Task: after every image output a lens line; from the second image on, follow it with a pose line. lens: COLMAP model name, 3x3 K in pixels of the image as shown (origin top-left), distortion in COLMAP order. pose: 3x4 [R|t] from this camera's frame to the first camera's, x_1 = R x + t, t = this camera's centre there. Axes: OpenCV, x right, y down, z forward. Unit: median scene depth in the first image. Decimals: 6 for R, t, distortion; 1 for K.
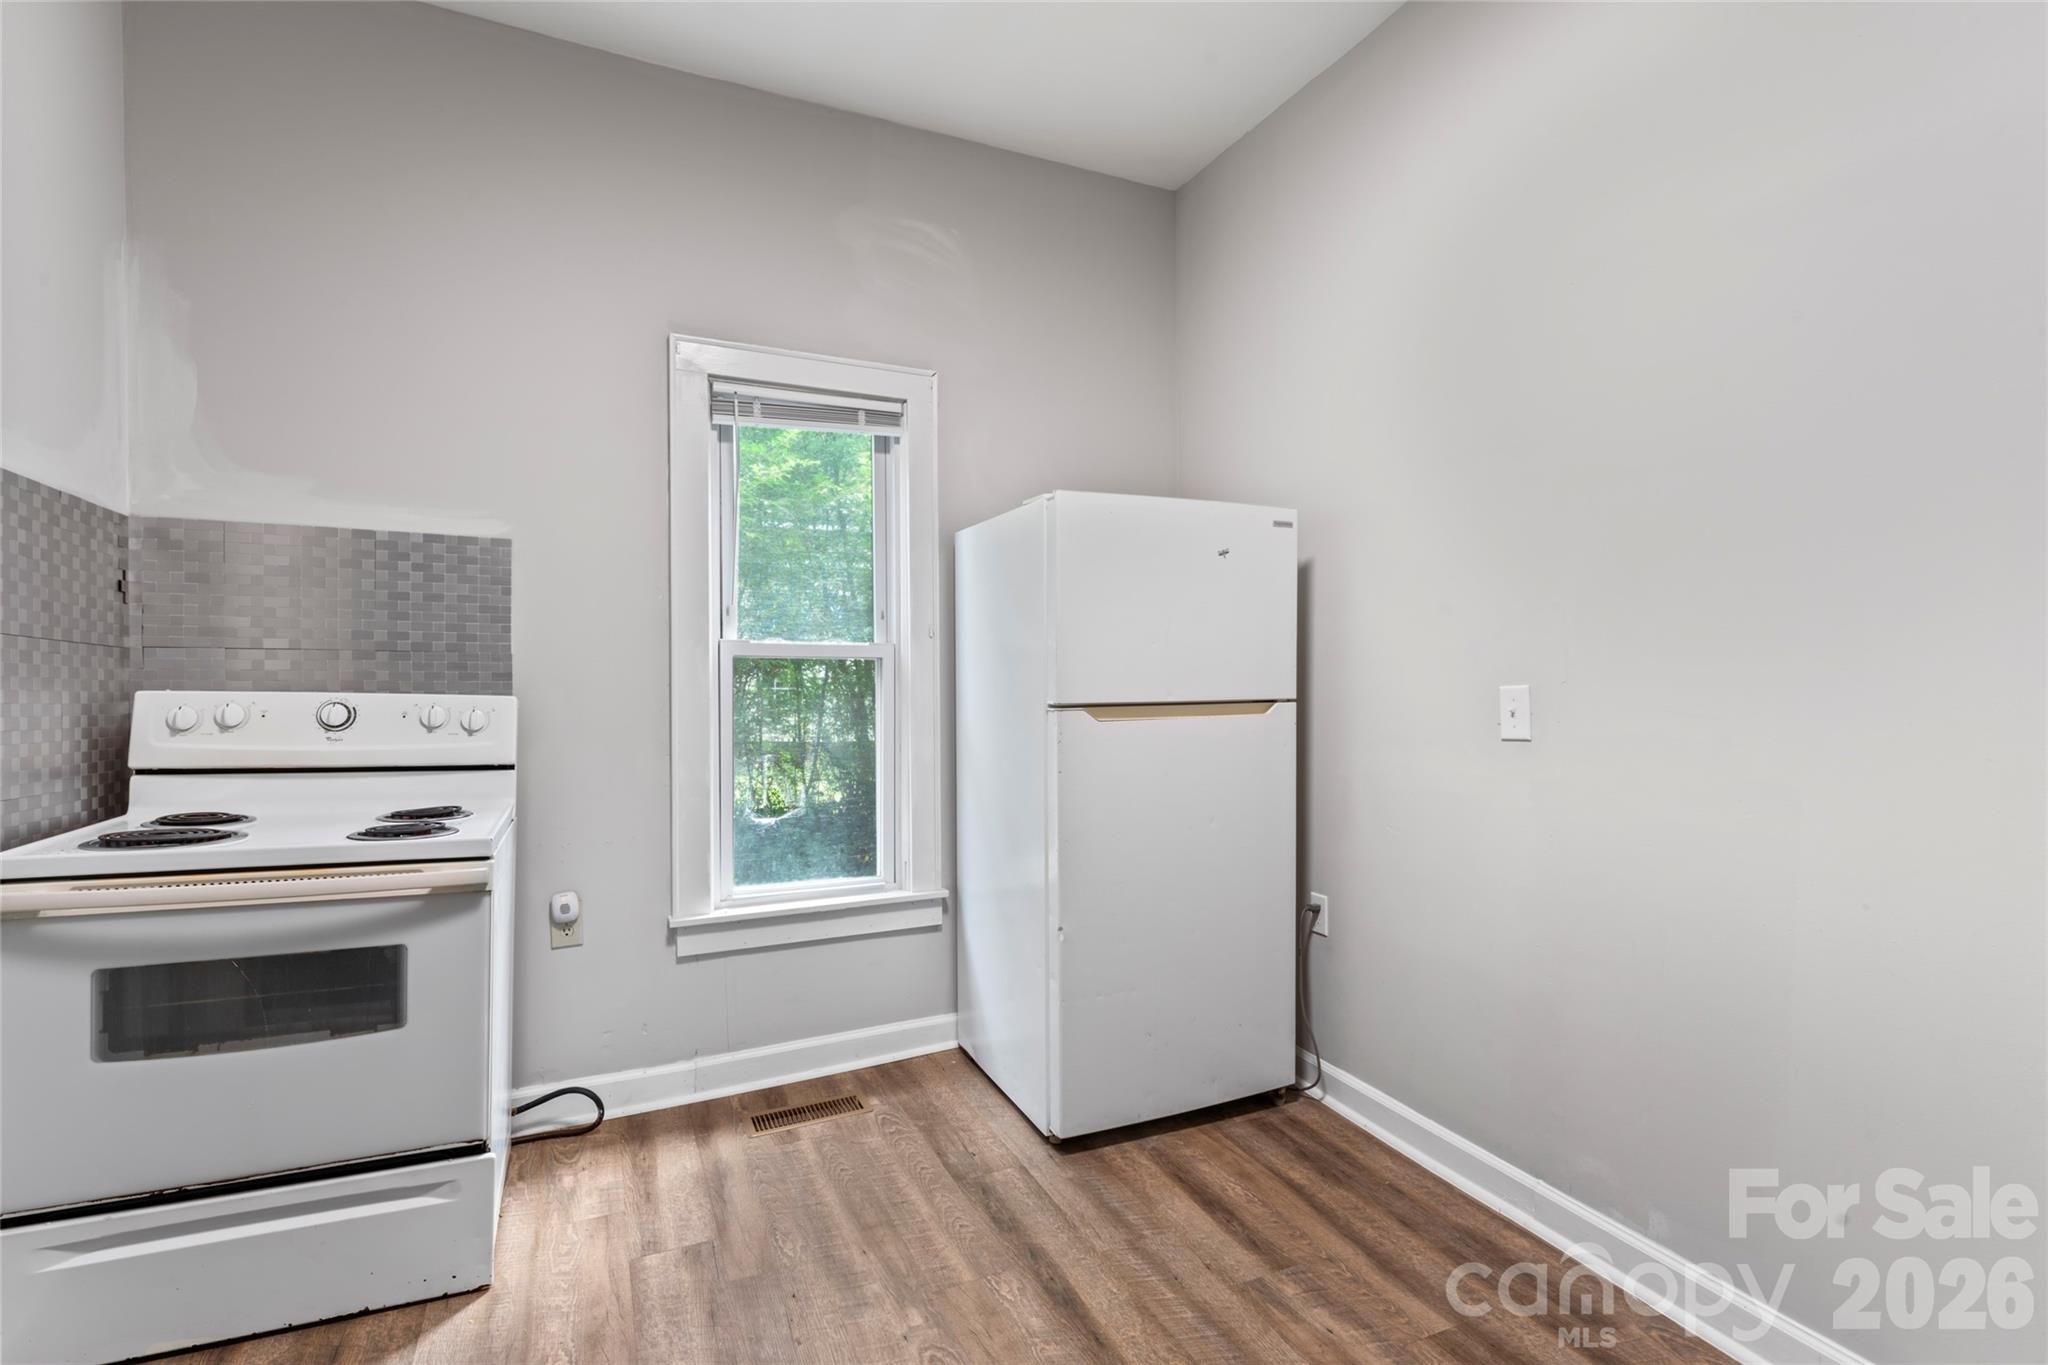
lens RADIAL K [[951.1, 0, 1026.6], [0, 951.1, 689.4], [0, 0, 1]] dist [-0.003095, -0.000214]
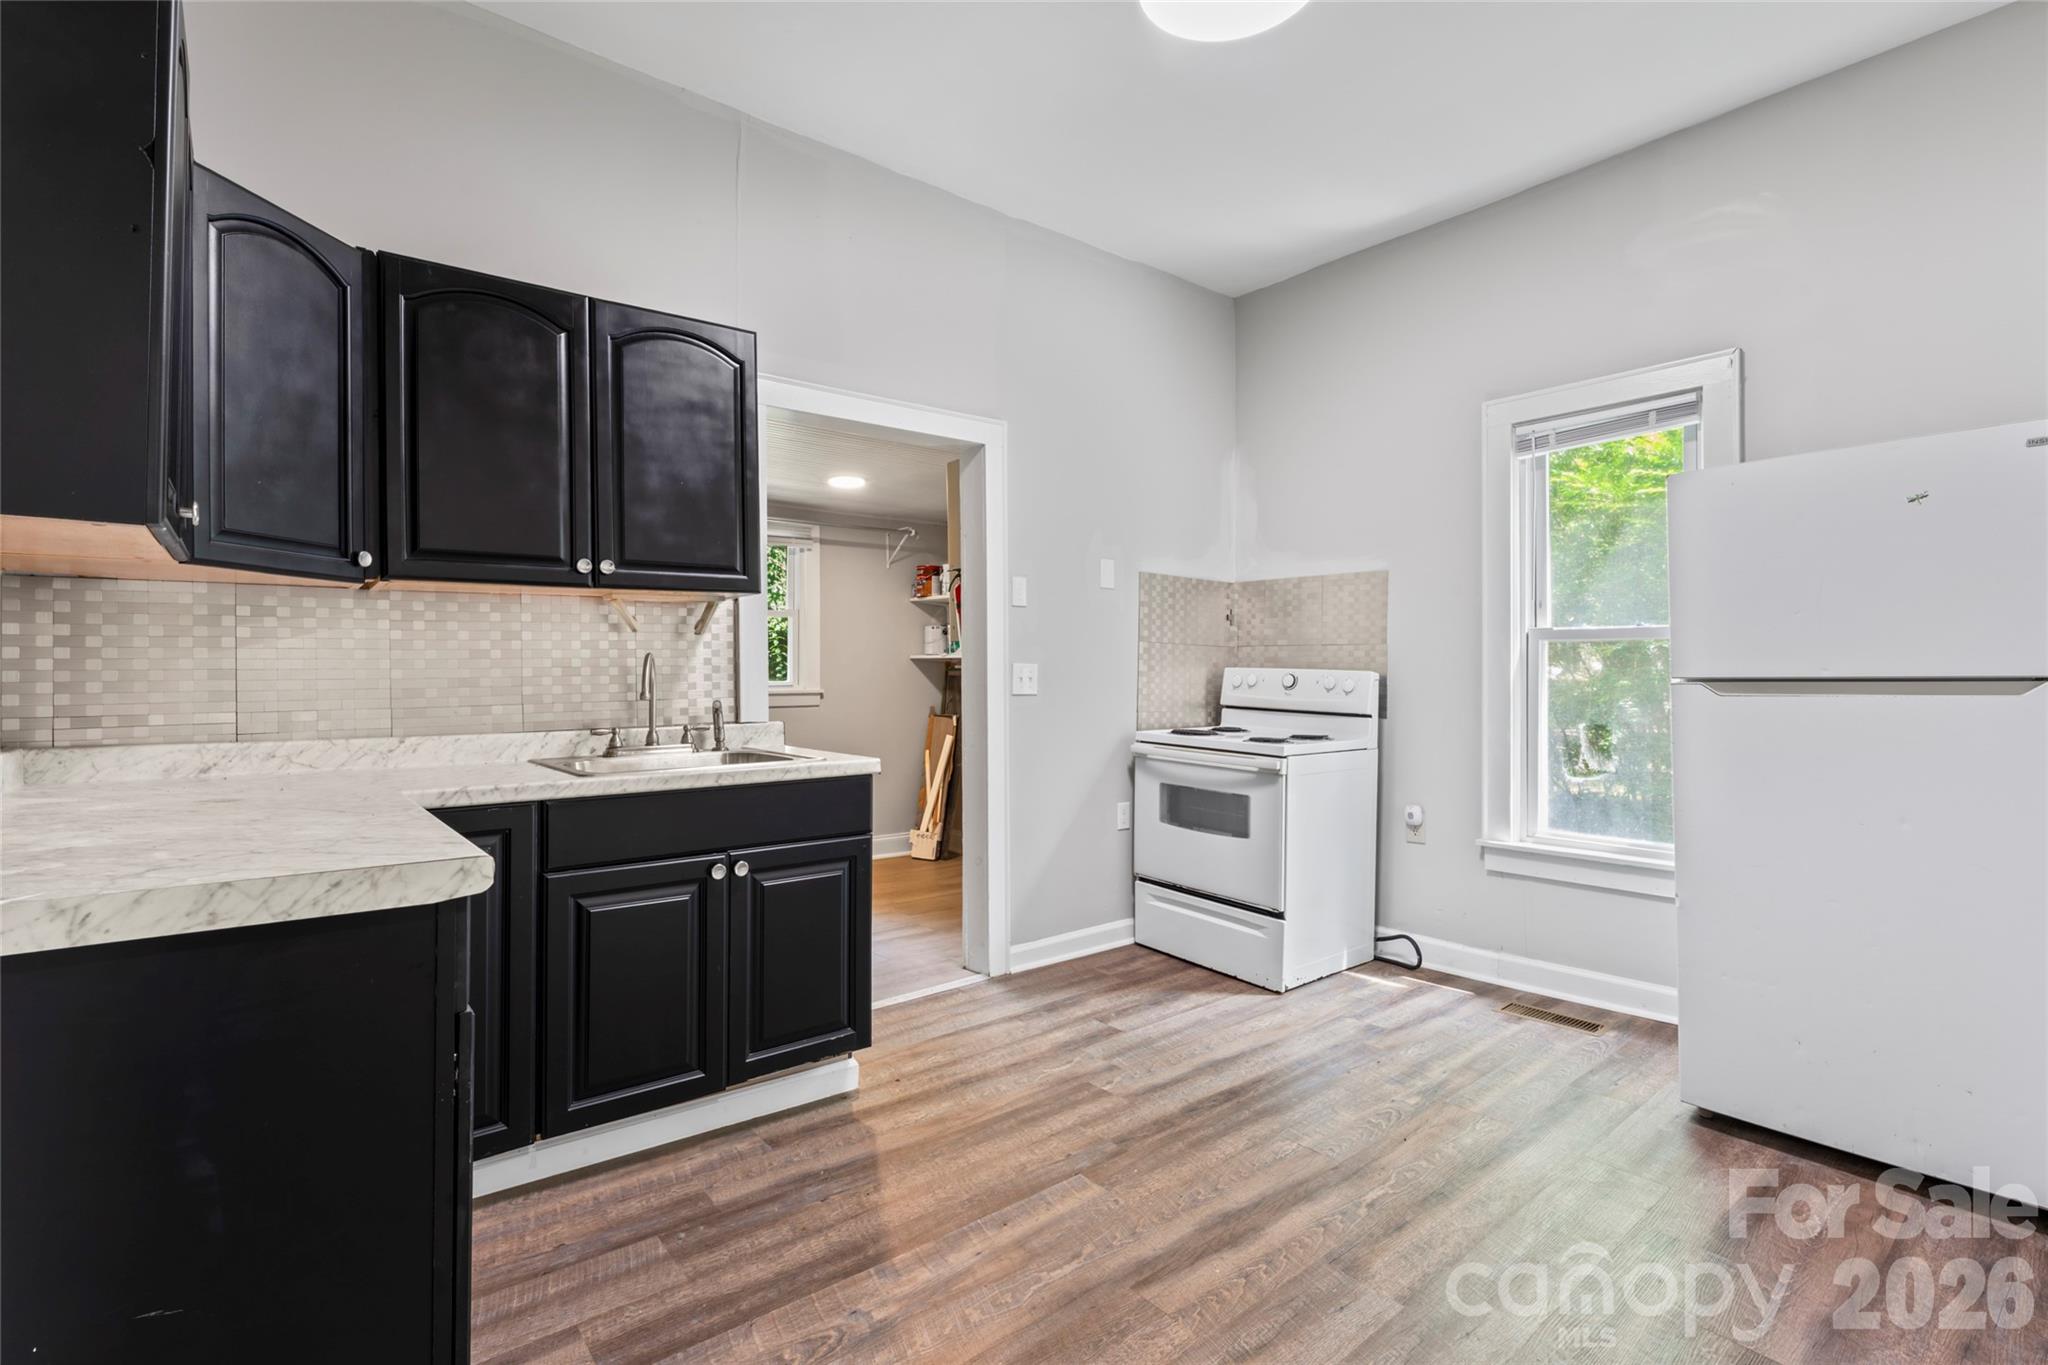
lens RADIAL K [[955.3, 0, 1038.4], [0, 955.3, 664.3], [0, 0, 1]] dist [0.002714, 0.000004]
pose [[0.259404, -0.008292, -0.965733, 0.899195], [-0.011382, 0.999867, -0.011643, 0.021127], [0.965702, 0.014012, 0.259275, 0.056367]]
